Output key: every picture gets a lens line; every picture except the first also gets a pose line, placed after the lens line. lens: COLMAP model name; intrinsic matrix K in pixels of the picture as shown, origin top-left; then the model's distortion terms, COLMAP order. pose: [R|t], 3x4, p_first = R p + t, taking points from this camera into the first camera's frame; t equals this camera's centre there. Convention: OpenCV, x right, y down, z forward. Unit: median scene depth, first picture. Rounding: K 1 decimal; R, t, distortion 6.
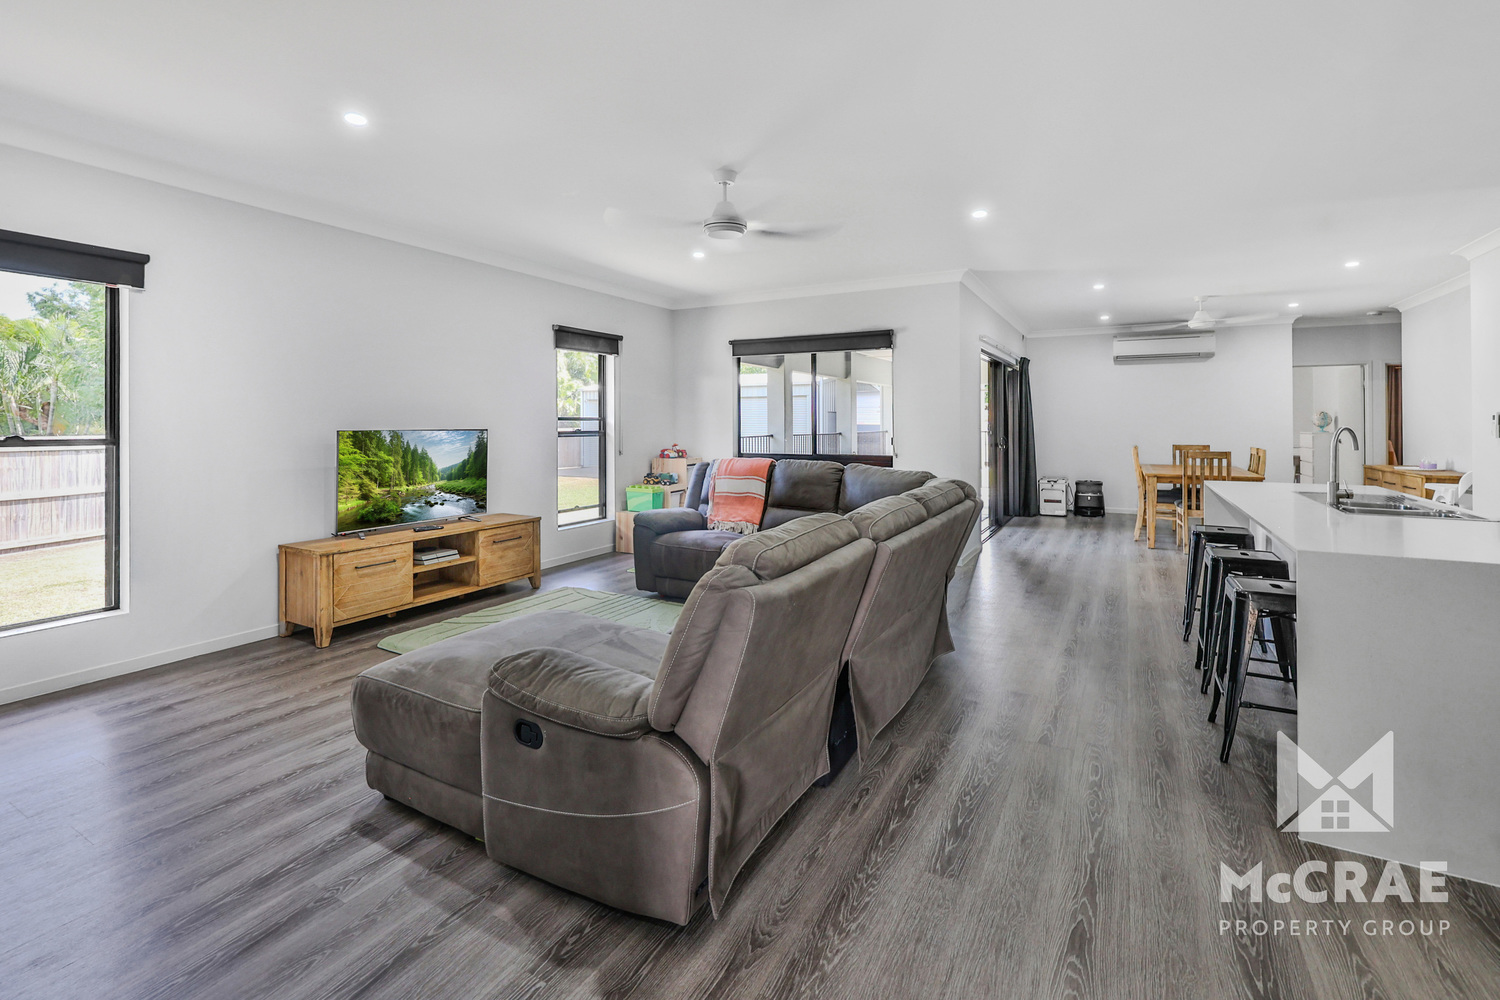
lens RADIAL K [[656.4, 0, 758.1], [0, 656.4, 492.3], [0, 0, 1]] dist [-0.001681, -0.000184]
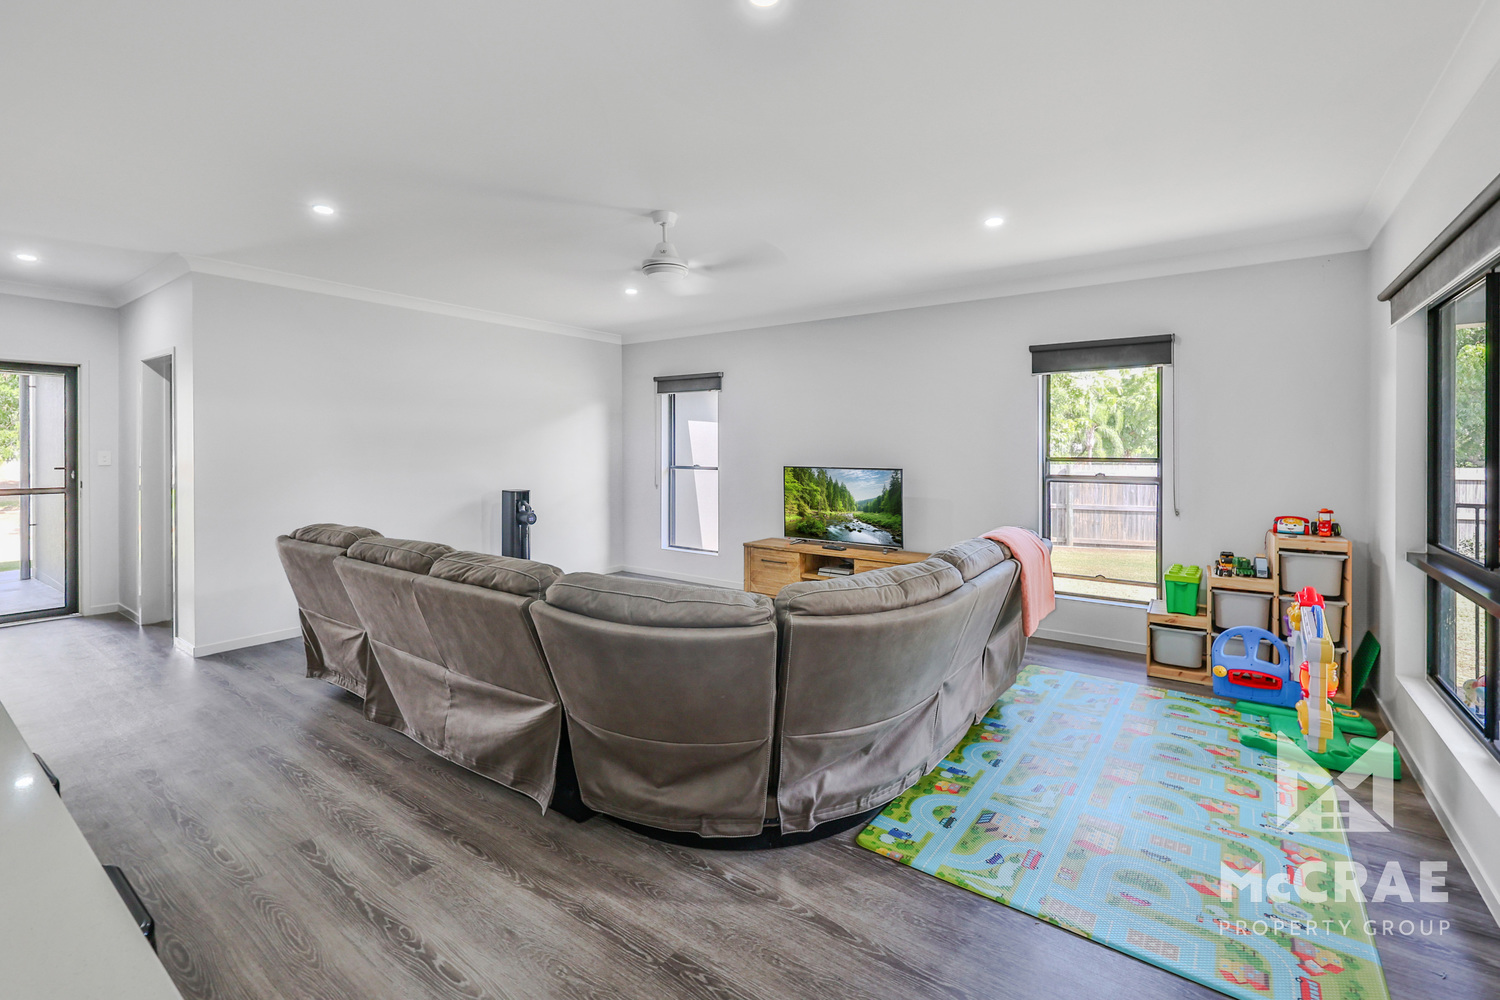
lens RADIAL K [[656.4, 0, 761.3], [0, 656.4, 455.4], [0, 0, 1]] dist [-0.001681, -0.000184]
pose [[-0.110310, 0.011799, -0.993827, 0.740024], [-0.109961, 0.993646, 0.024002, -0.132088], [0.987796, 0.111930, -0.108312, 0.985768]]
